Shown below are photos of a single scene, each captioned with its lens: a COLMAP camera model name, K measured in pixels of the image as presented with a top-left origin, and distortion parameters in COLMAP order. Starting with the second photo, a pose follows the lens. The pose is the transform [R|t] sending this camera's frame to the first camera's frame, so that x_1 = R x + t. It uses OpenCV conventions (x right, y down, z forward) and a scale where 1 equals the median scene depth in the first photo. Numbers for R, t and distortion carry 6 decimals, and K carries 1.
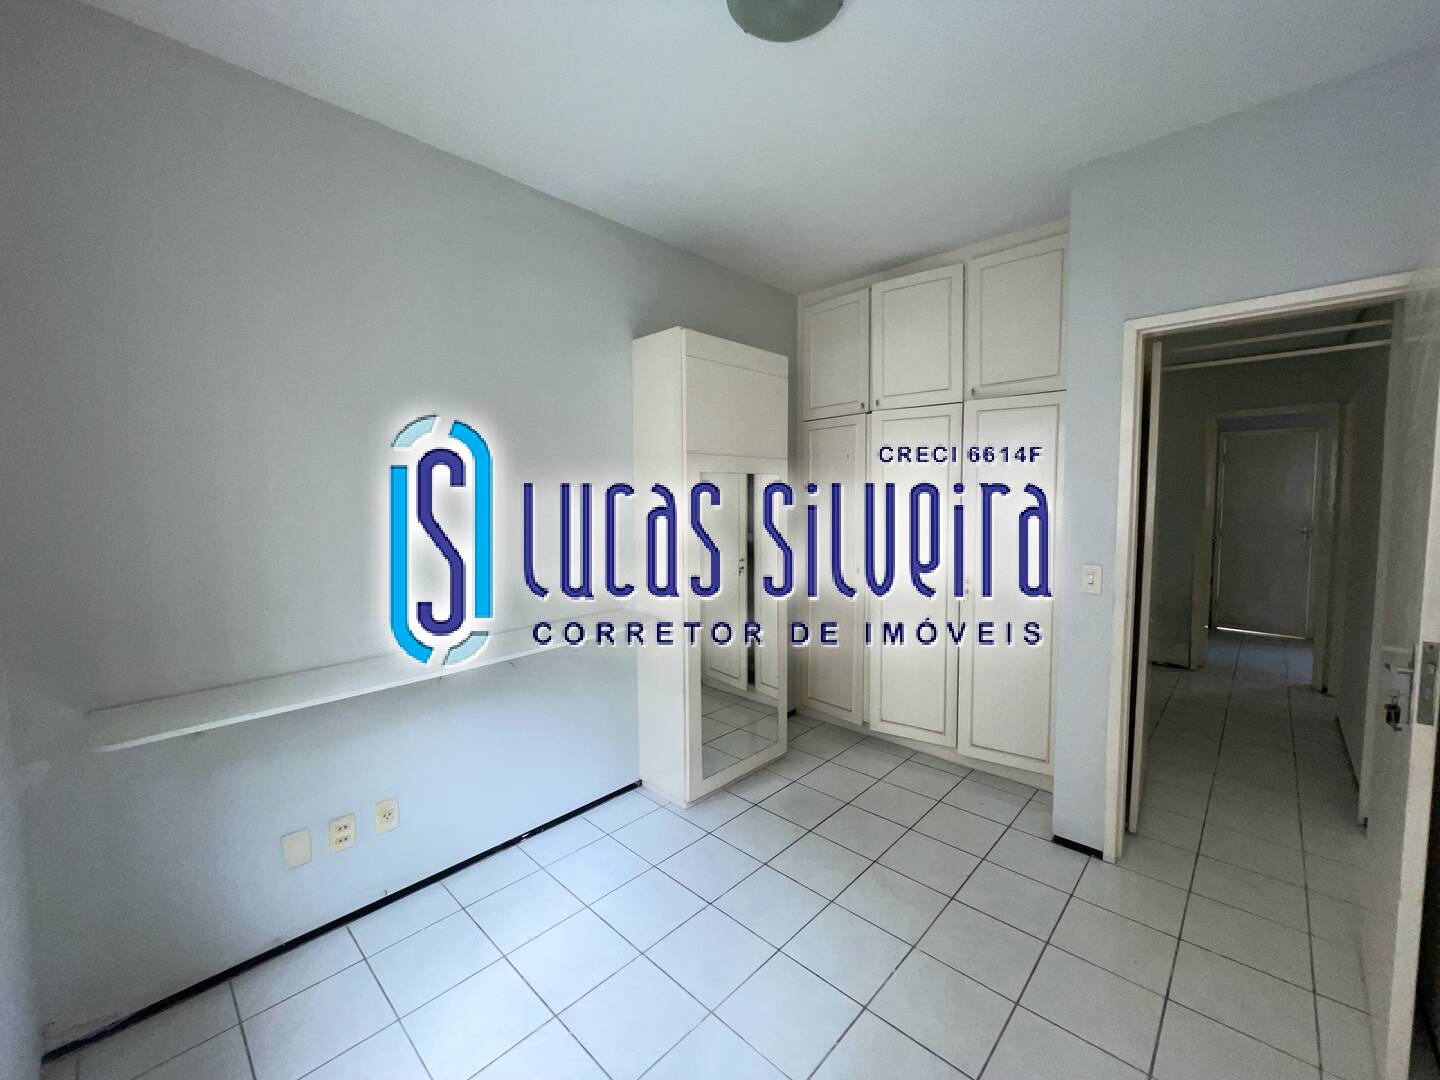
lens RADIAL K [[581.6, 0, 718.8], [0, 581.6, 534.2], [0, 0, 1]] dist [0.000863, -0.001545]
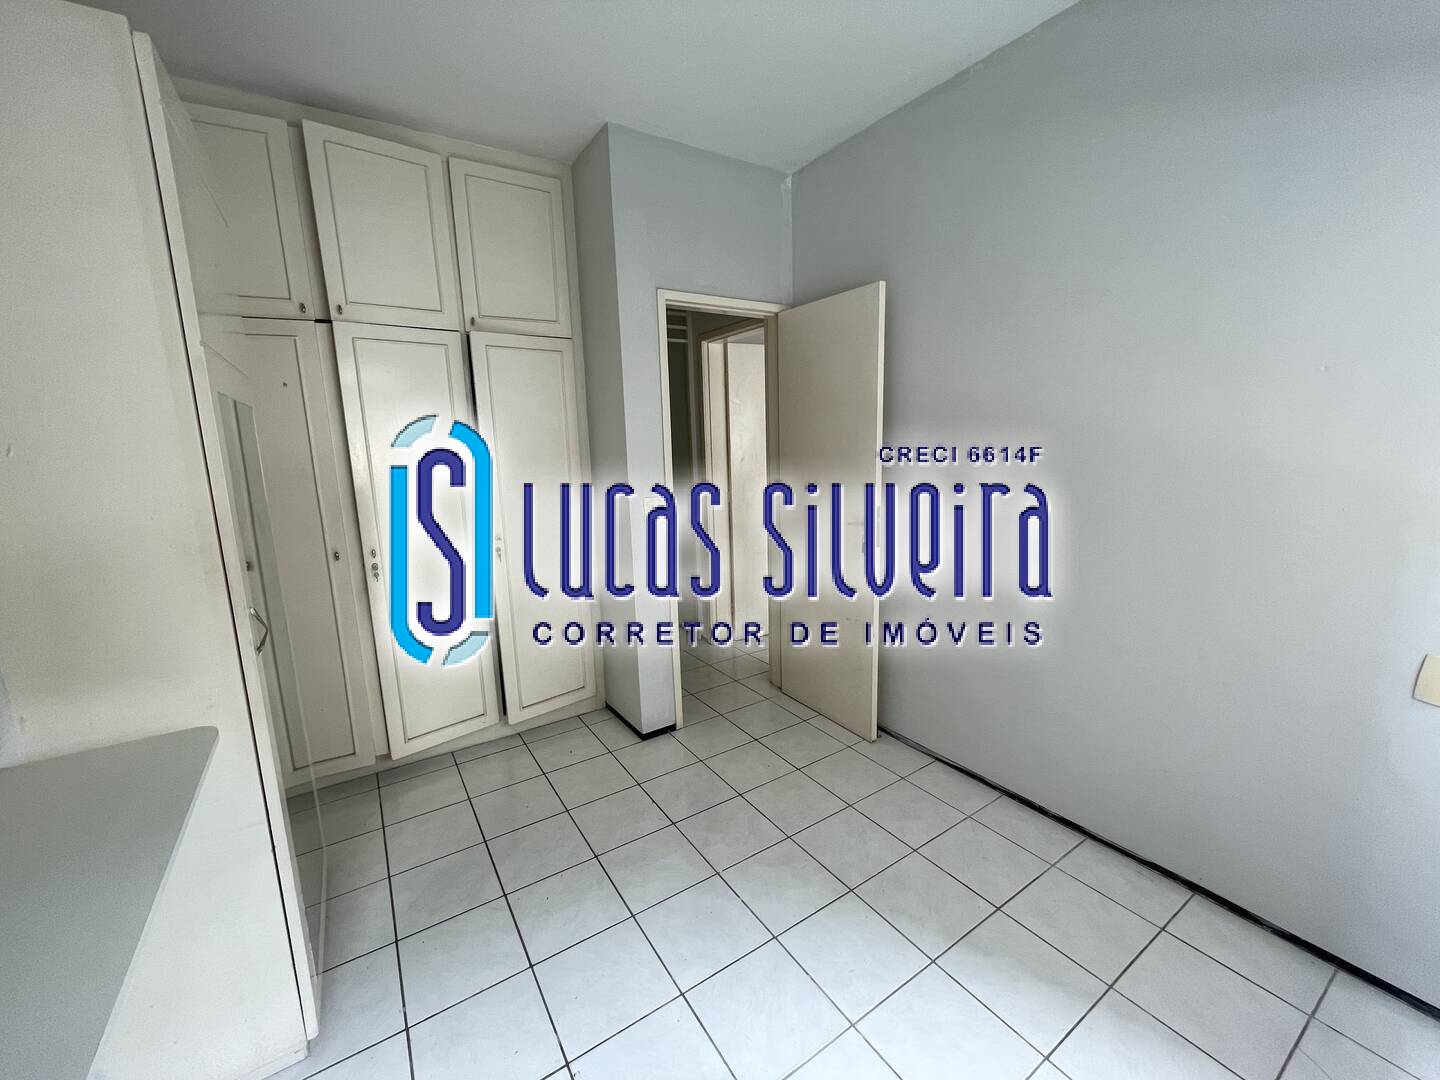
lens RADIAL K [[581.6, 0, 719.5], [0, 581.6, 532.0], [0, 0, 1]] dist [0.000863, -0.001545]
pose [[0.228955, -0.159283, 0.960317, -0.352858], [0.088042, 0.985867, 0.142530, -0.026452], [-0.969447, 0.051915, 0.239742, 0.445613]]
